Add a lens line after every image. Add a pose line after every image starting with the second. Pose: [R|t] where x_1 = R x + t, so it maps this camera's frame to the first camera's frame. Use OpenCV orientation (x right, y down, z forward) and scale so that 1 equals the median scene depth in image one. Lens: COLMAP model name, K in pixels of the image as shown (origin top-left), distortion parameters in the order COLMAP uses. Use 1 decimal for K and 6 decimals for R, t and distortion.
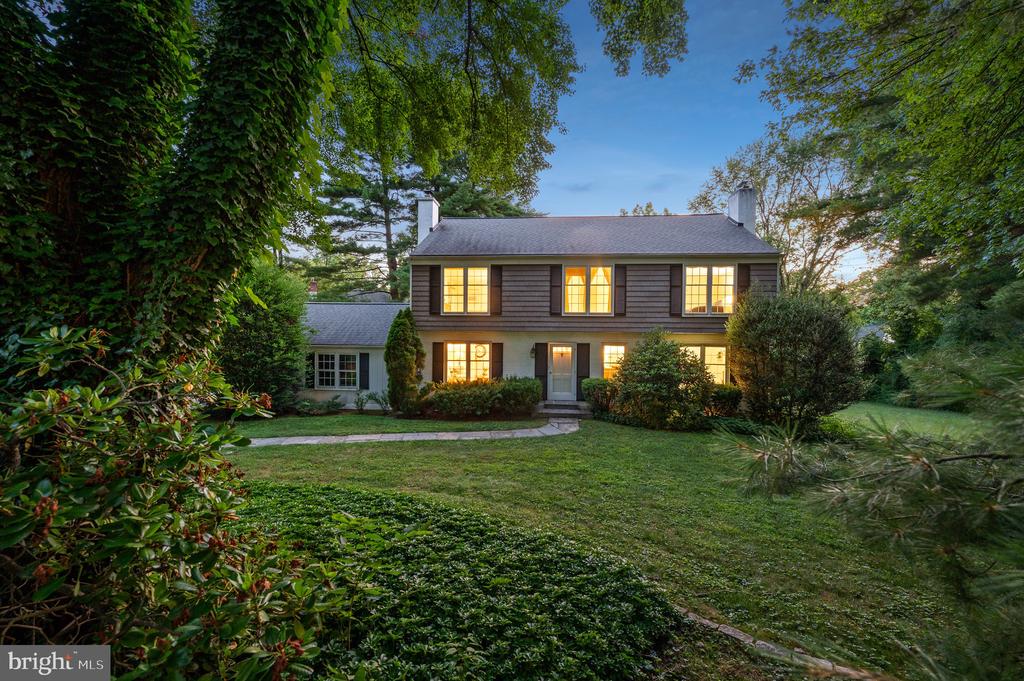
lens RADIAL K [[412.9, 0, 510.7], [0, 412.9, 344.7], [0, 0, 1]] dist [-0.000315, -0.000092]
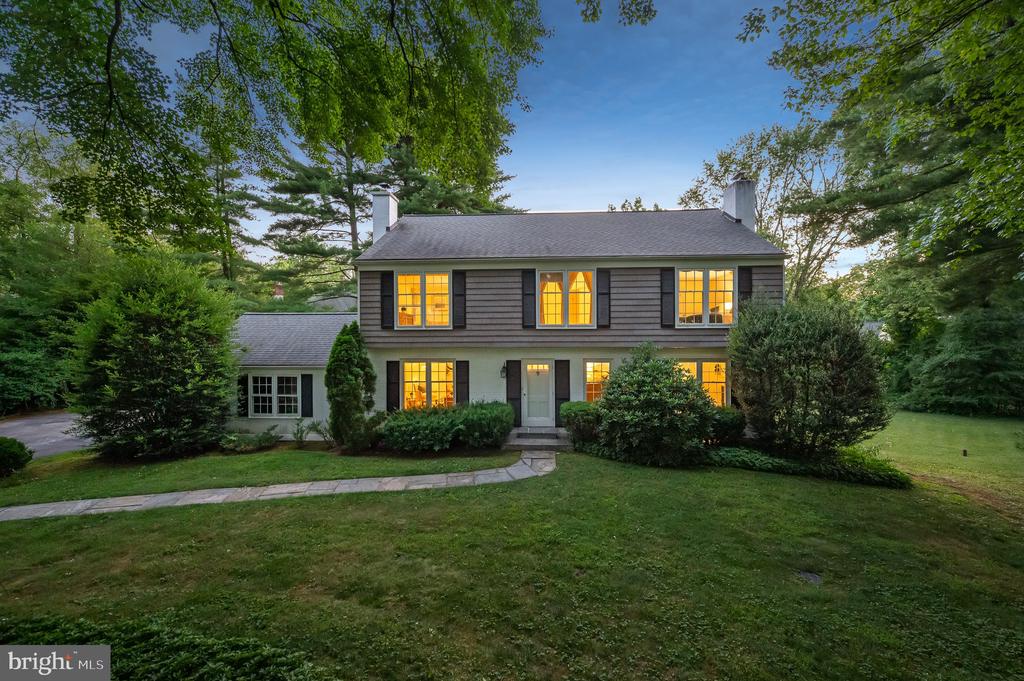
lens RADIAL K [[424.1, 0, 512.0], [0, 424.1, 340.5], [0, 0, 1]] dist [-0.000085, 0.000115]
pose [[0.999490, -0.014355, 0.028540, 0.047274], [0.014606, 0.999856, -0.008605, -0.038475], [-0.028412, 0.009018, 0.999556, 0.121357]]
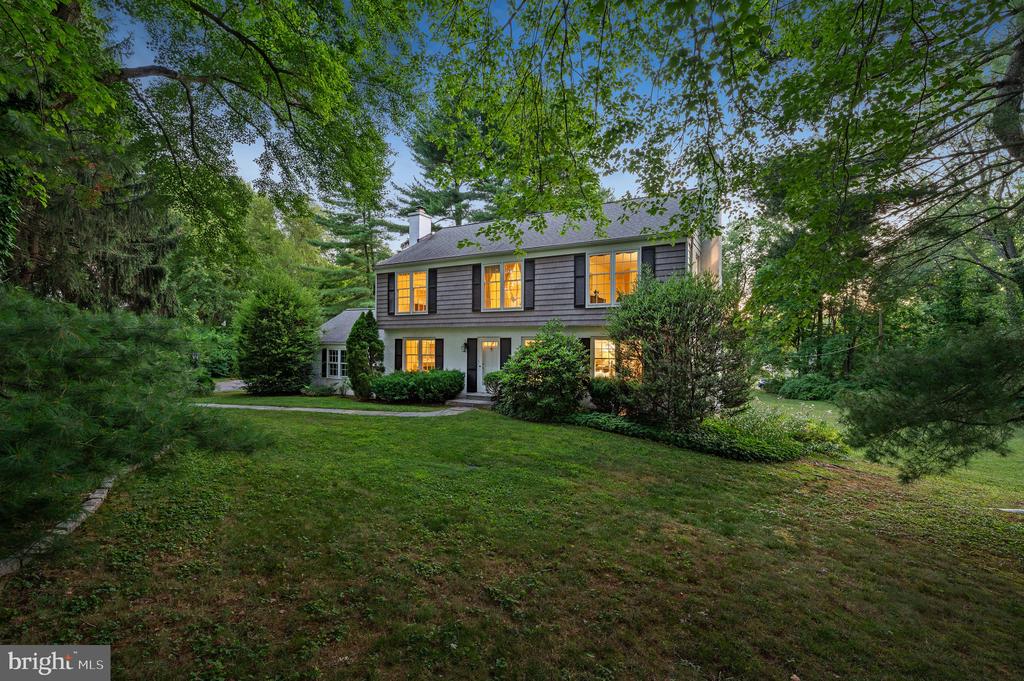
lens RADIAL K [[471.2, 0, 512.0], [0, 471.2, 340.5], [0, 0, 1]] dist [0.000590, 0.000006]
pose [[0.901239, -0.010417, -0.433197, 0.703411], [-0.002037, 0.999598, -0.028276, 0.036513], [0.433318, 0.026366, 0.900855, -0.049154]]
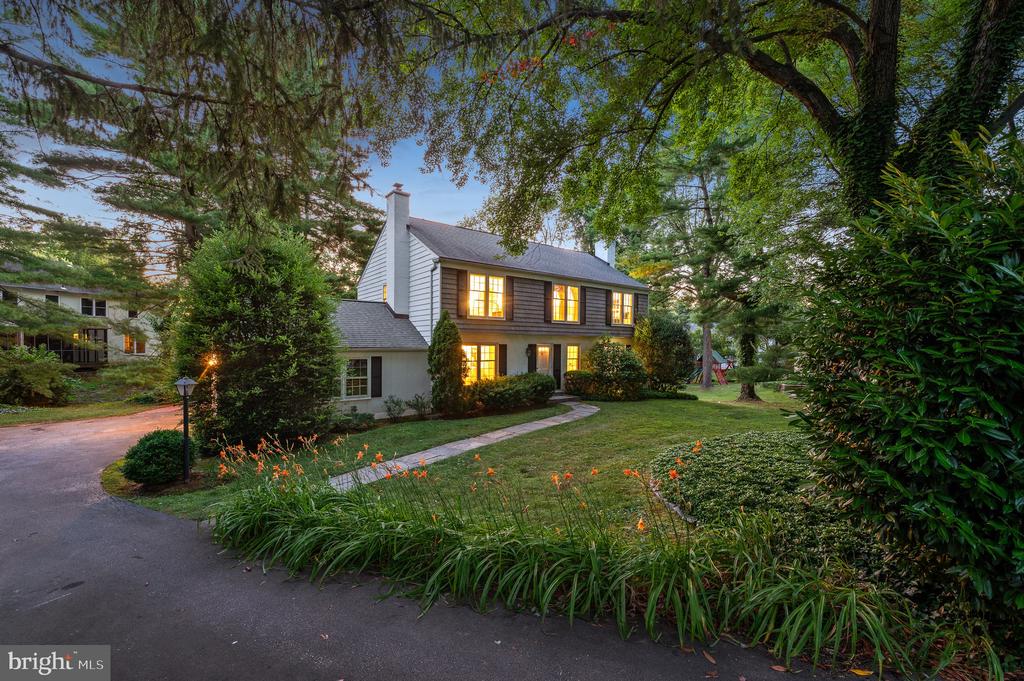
lens RADIAL K [[403.1, 0, 512.5], [0, 403.1, 347.5], [0, 0, 1]] dist [0.000267, 0.000088]
pose [[0.745991, -0.010137, 0.665879, -0.769819], [0.009629, 0.999944, 0.004436, -0.000742], [-0.665887, 0.003102, 0.746047, 0.160084]]
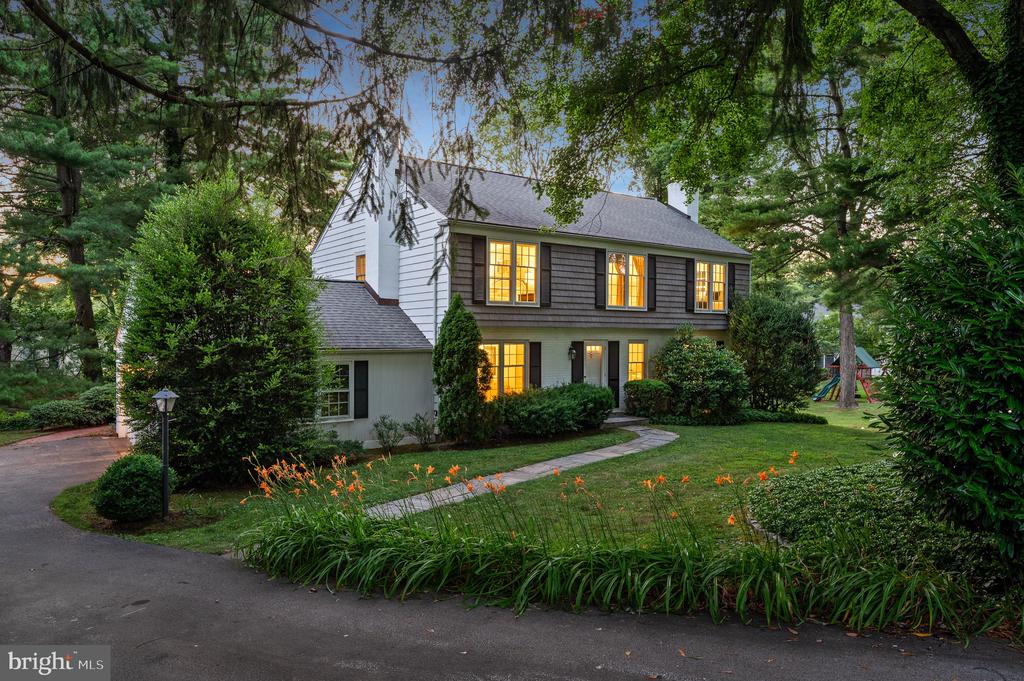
lens RADIAL K [[675.0, 0, 512.0], [0, 675.0, 340.5], [0, 0, 1]] dist [0.001178, -0.001219]
pose [[0.758653, -0.011352, 0.651396, -0.915669], [0.014258, 0.999898, 0.000820, -0.009344], [-0.651339, 0.008665, 0.758737, 0.067297]]
